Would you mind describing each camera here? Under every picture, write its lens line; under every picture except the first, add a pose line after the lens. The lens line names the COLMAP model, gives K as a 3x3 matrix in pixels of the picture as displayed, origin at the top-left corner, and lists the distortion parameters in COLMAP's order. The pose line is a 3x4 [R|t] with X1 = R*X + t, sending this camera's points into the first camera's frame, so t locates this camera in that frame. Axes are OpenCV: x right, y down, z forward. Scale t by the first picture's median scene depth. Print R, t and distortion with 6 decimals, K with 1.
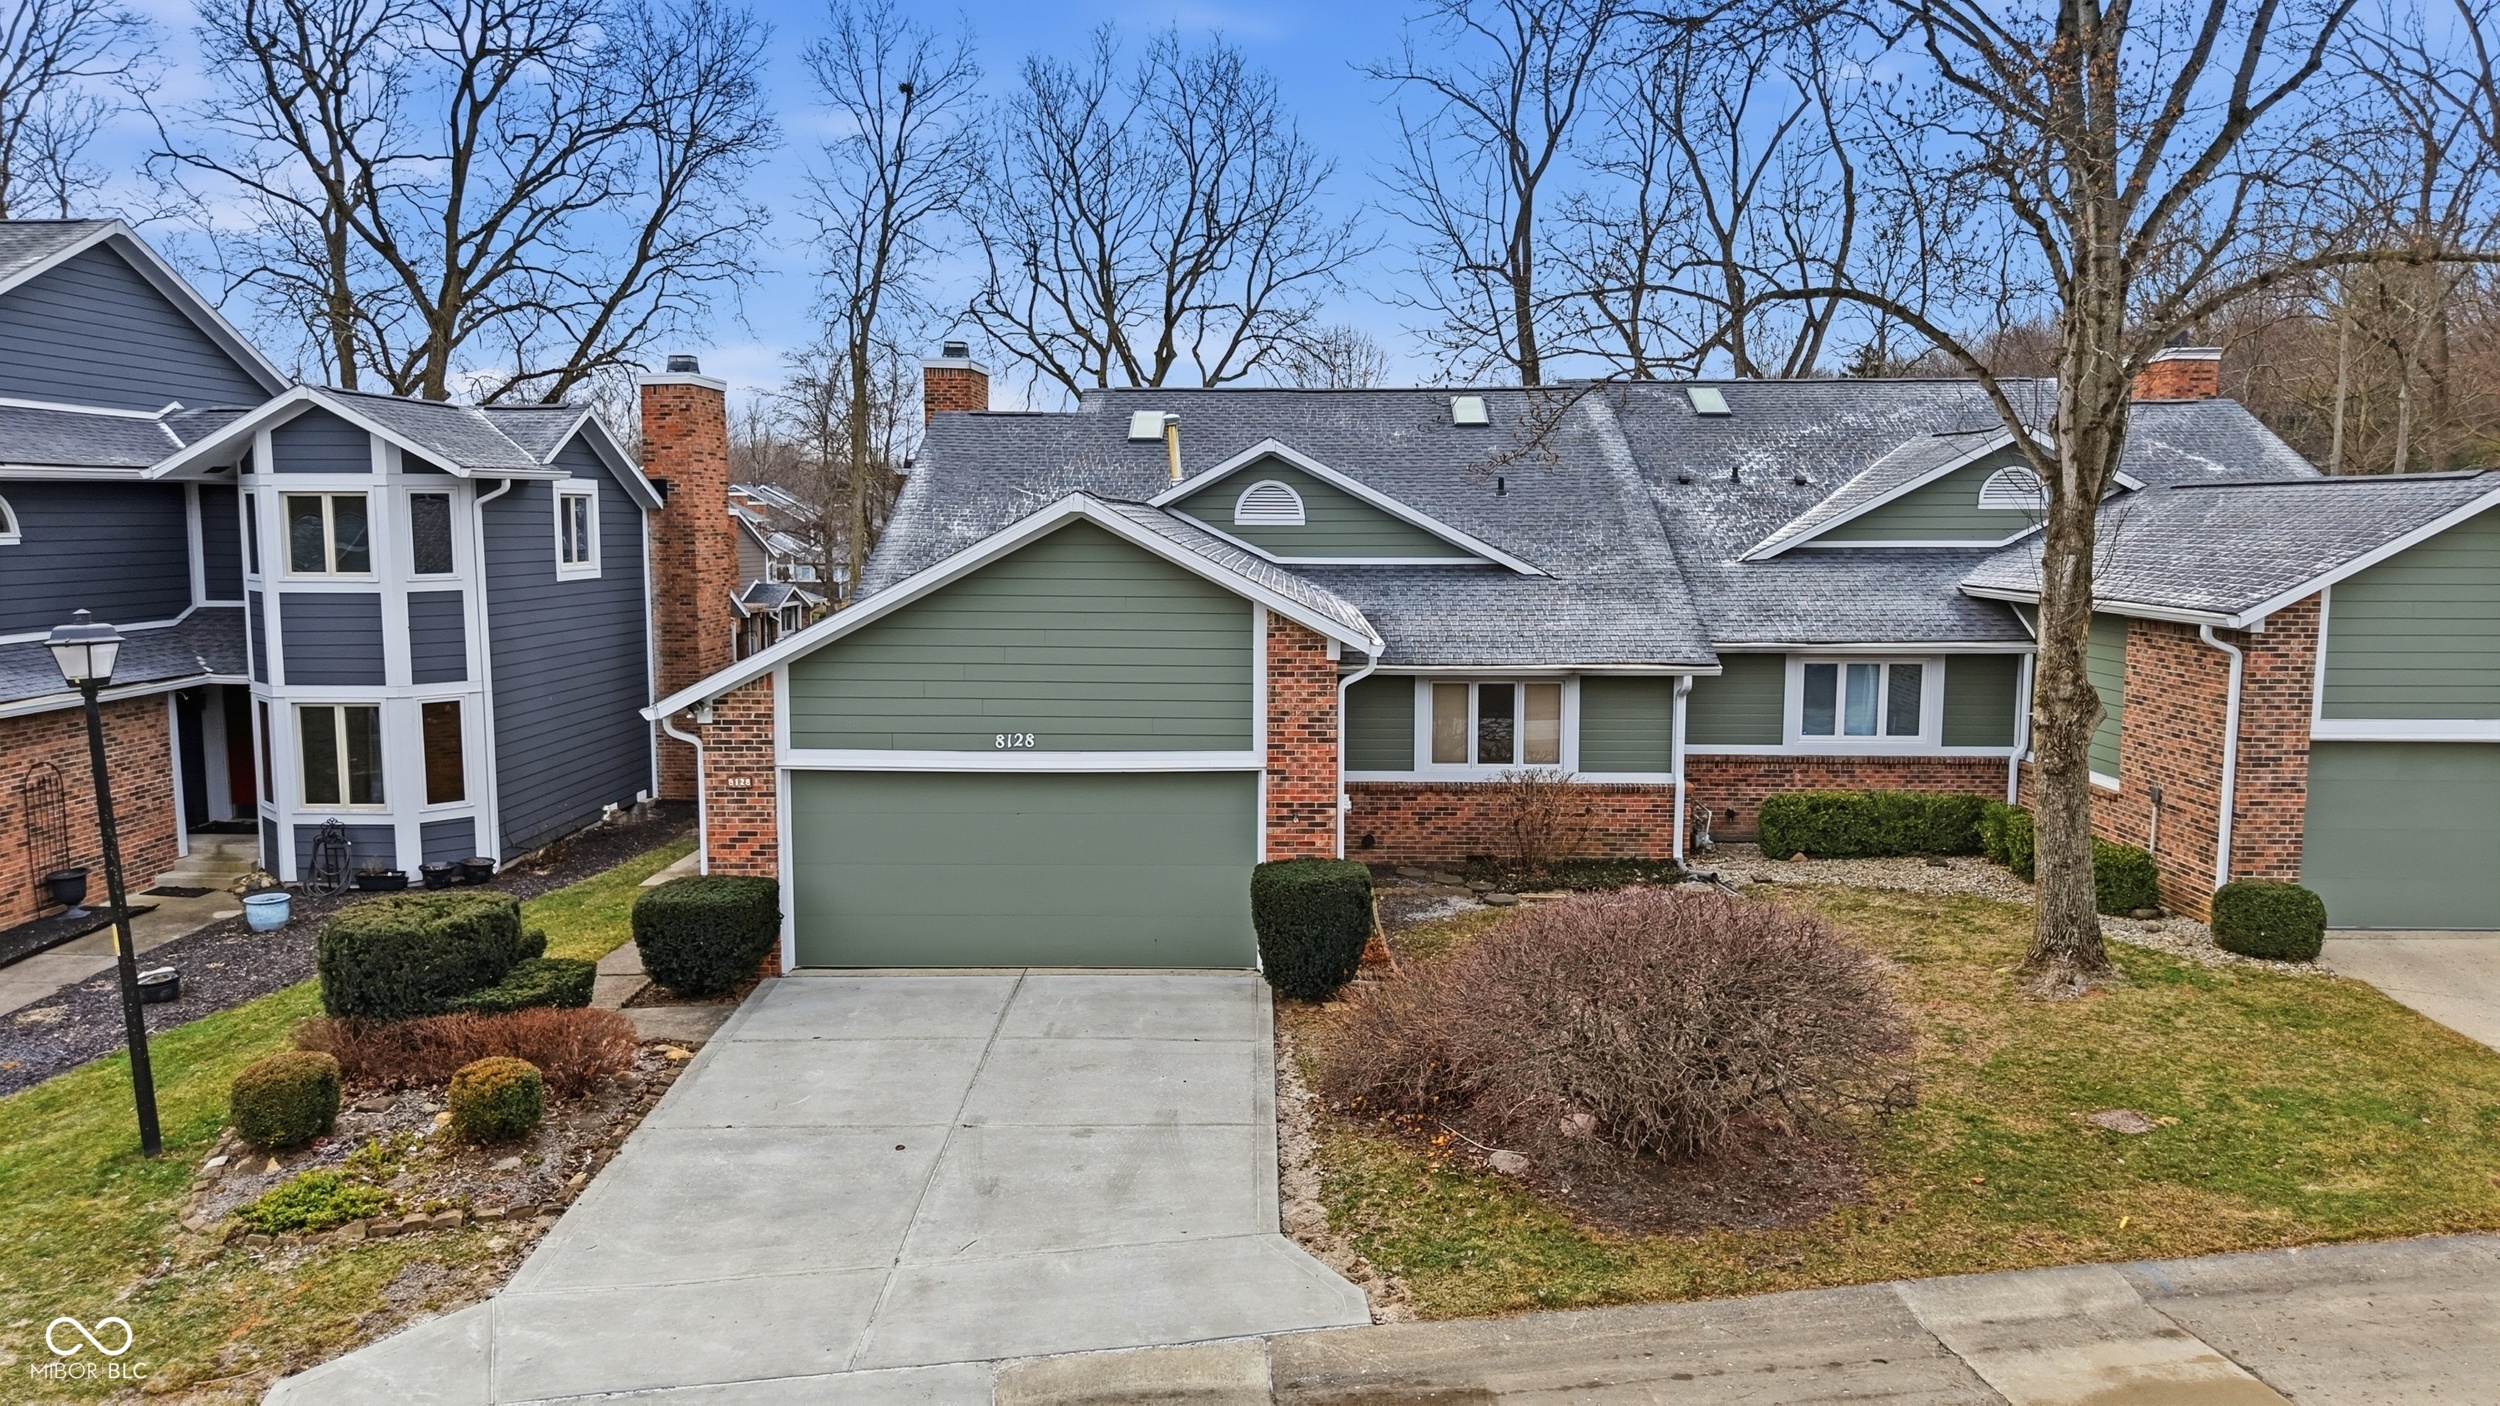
lens RADIAL K [[1699.6, 0, 1250.0], [0, 1699.6, 703.0], [0, 0, 1]] dist [0.023859, -0.038939]
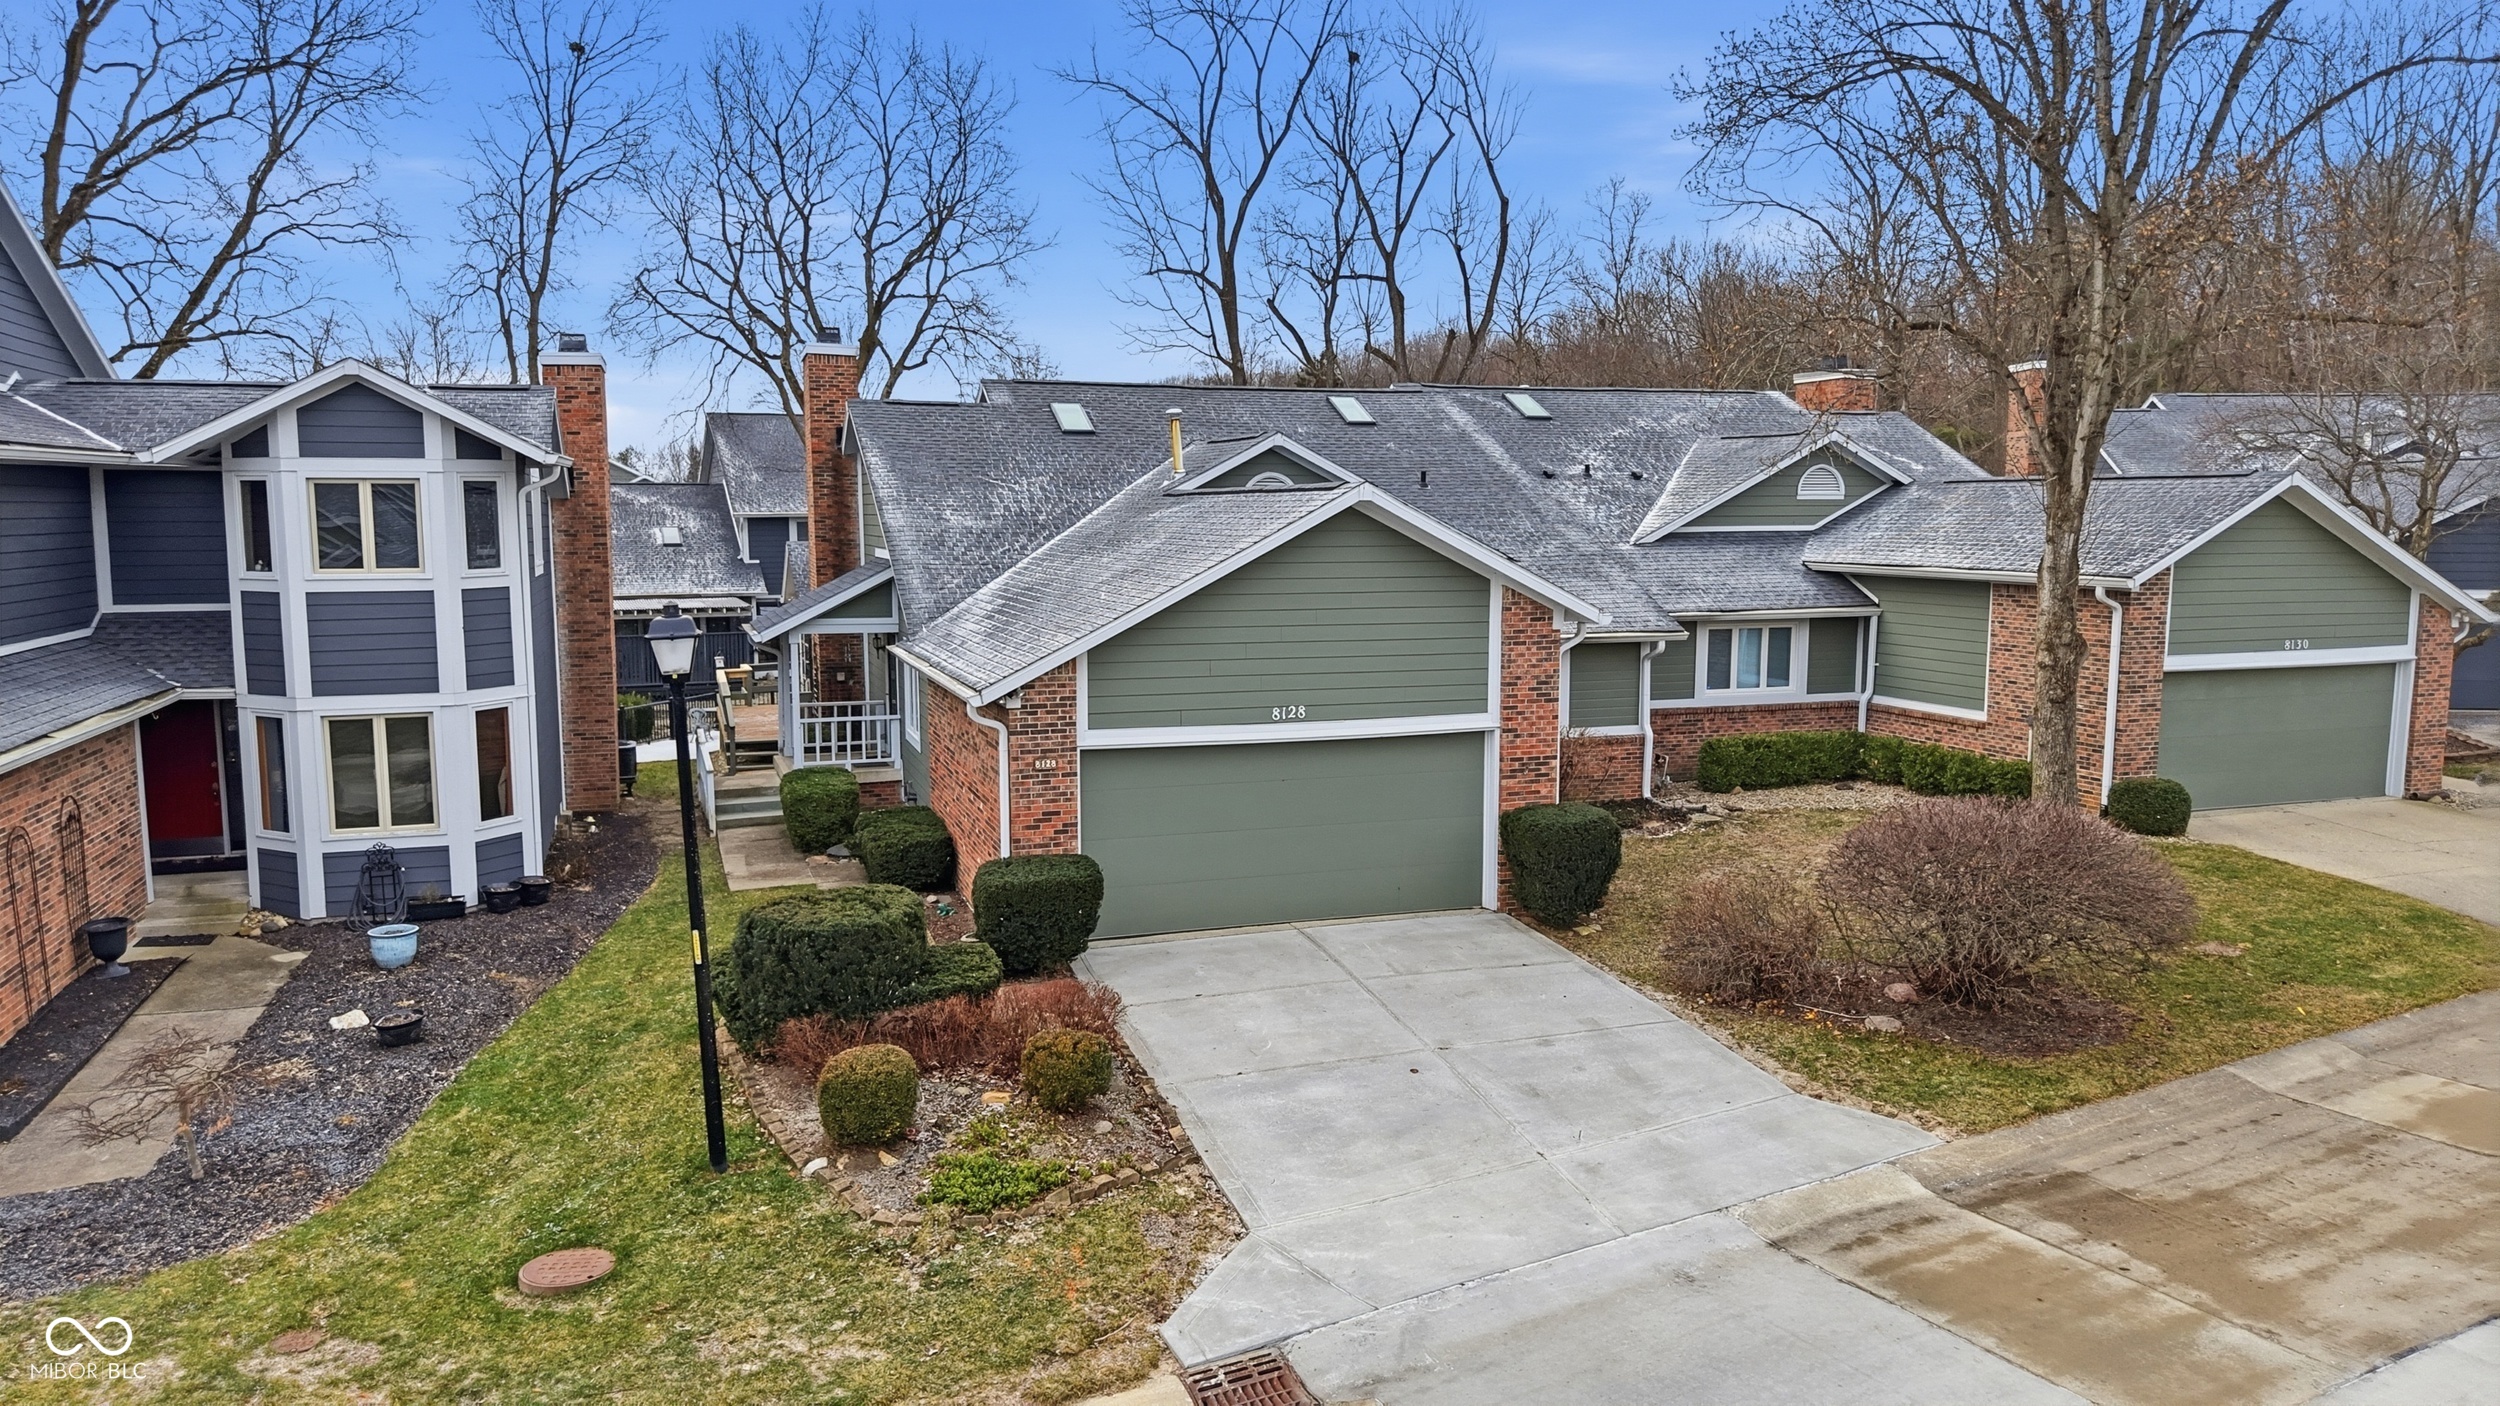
lens RADIAL K [[1699.6, 0, 1250.0], [0, 1699.6, 703.0], [0, 0, 1]] dist [0.023859, -0.038939]
pose [[0.936347, -0.041158, 0.348656, -0.424417], [0.039707, 0.999147, 0.011312, 0.002302], [-0.348824, 0.003252, 0.937183, -0.001982]]
